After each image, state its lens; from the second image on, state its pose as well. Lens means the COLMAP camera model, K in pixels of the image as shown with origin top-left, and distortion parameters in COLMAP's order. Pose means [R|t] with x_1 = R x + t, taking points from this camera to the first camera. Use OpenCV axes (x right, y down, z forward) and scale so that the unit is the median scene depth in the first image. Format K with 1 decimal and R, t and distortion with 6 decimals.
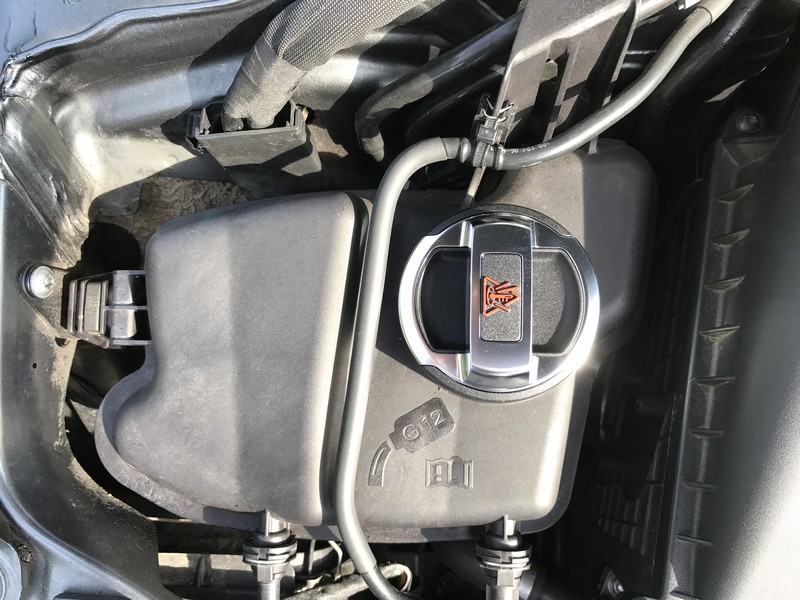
lens RADIAL K [[658.8, 0, 400.0], [0, 658.8, 300.0], [0, 0, 1]] dist [0.023044, -0.034529]
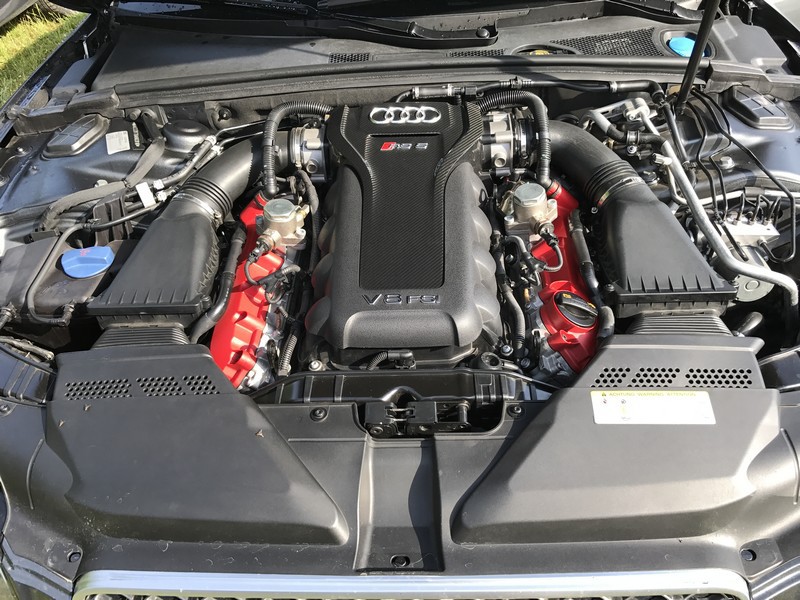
lens RADIAL K [[658.8, 0, 400.0], [0, 658.8, 300.0], [0, 0, 1]] dist [0.023044, -0.034529]
pose [[0.999819, 0.017848, 0.006599, 2.015822], [-0.008816, 0.741796, -0.670568, 2.854905], [-0.016864, 0.670389, 0.741819, -1.856778]]
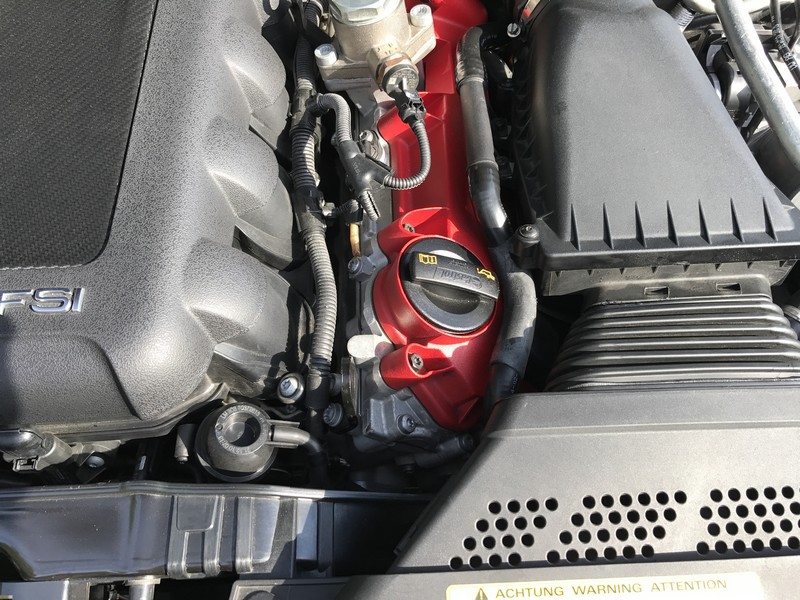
lens RADIAL K [[658.8, 0, 400.0], [0, 658.8, 300.0], [0, 0, 1]] dist [0.023044, -0.034529]
pose [[0.997843, -0.021924, 0.061871, 2.762732], [0.046853, 0.898043, -0.437406, 1.222749], [-0.045973, 0.439362, 0.897133, -0.575817]]
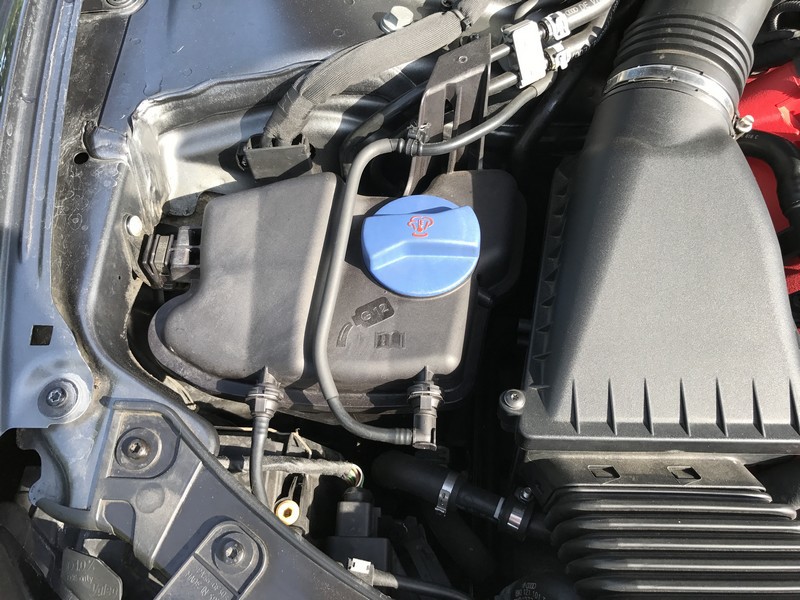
lens RADIAL K [[658.8, 0, 400.0], [0, 658.8, 300.0], [0, 0, 1]] dist [0.023044, -0.034529]
pose [[0.998816, 0.030199, 0.038132, 0.035610], [-0.013279, 0.923442, -0.383507, 0.748650], [-0.046794, 0.382547, 0.922750, -0.424860]]
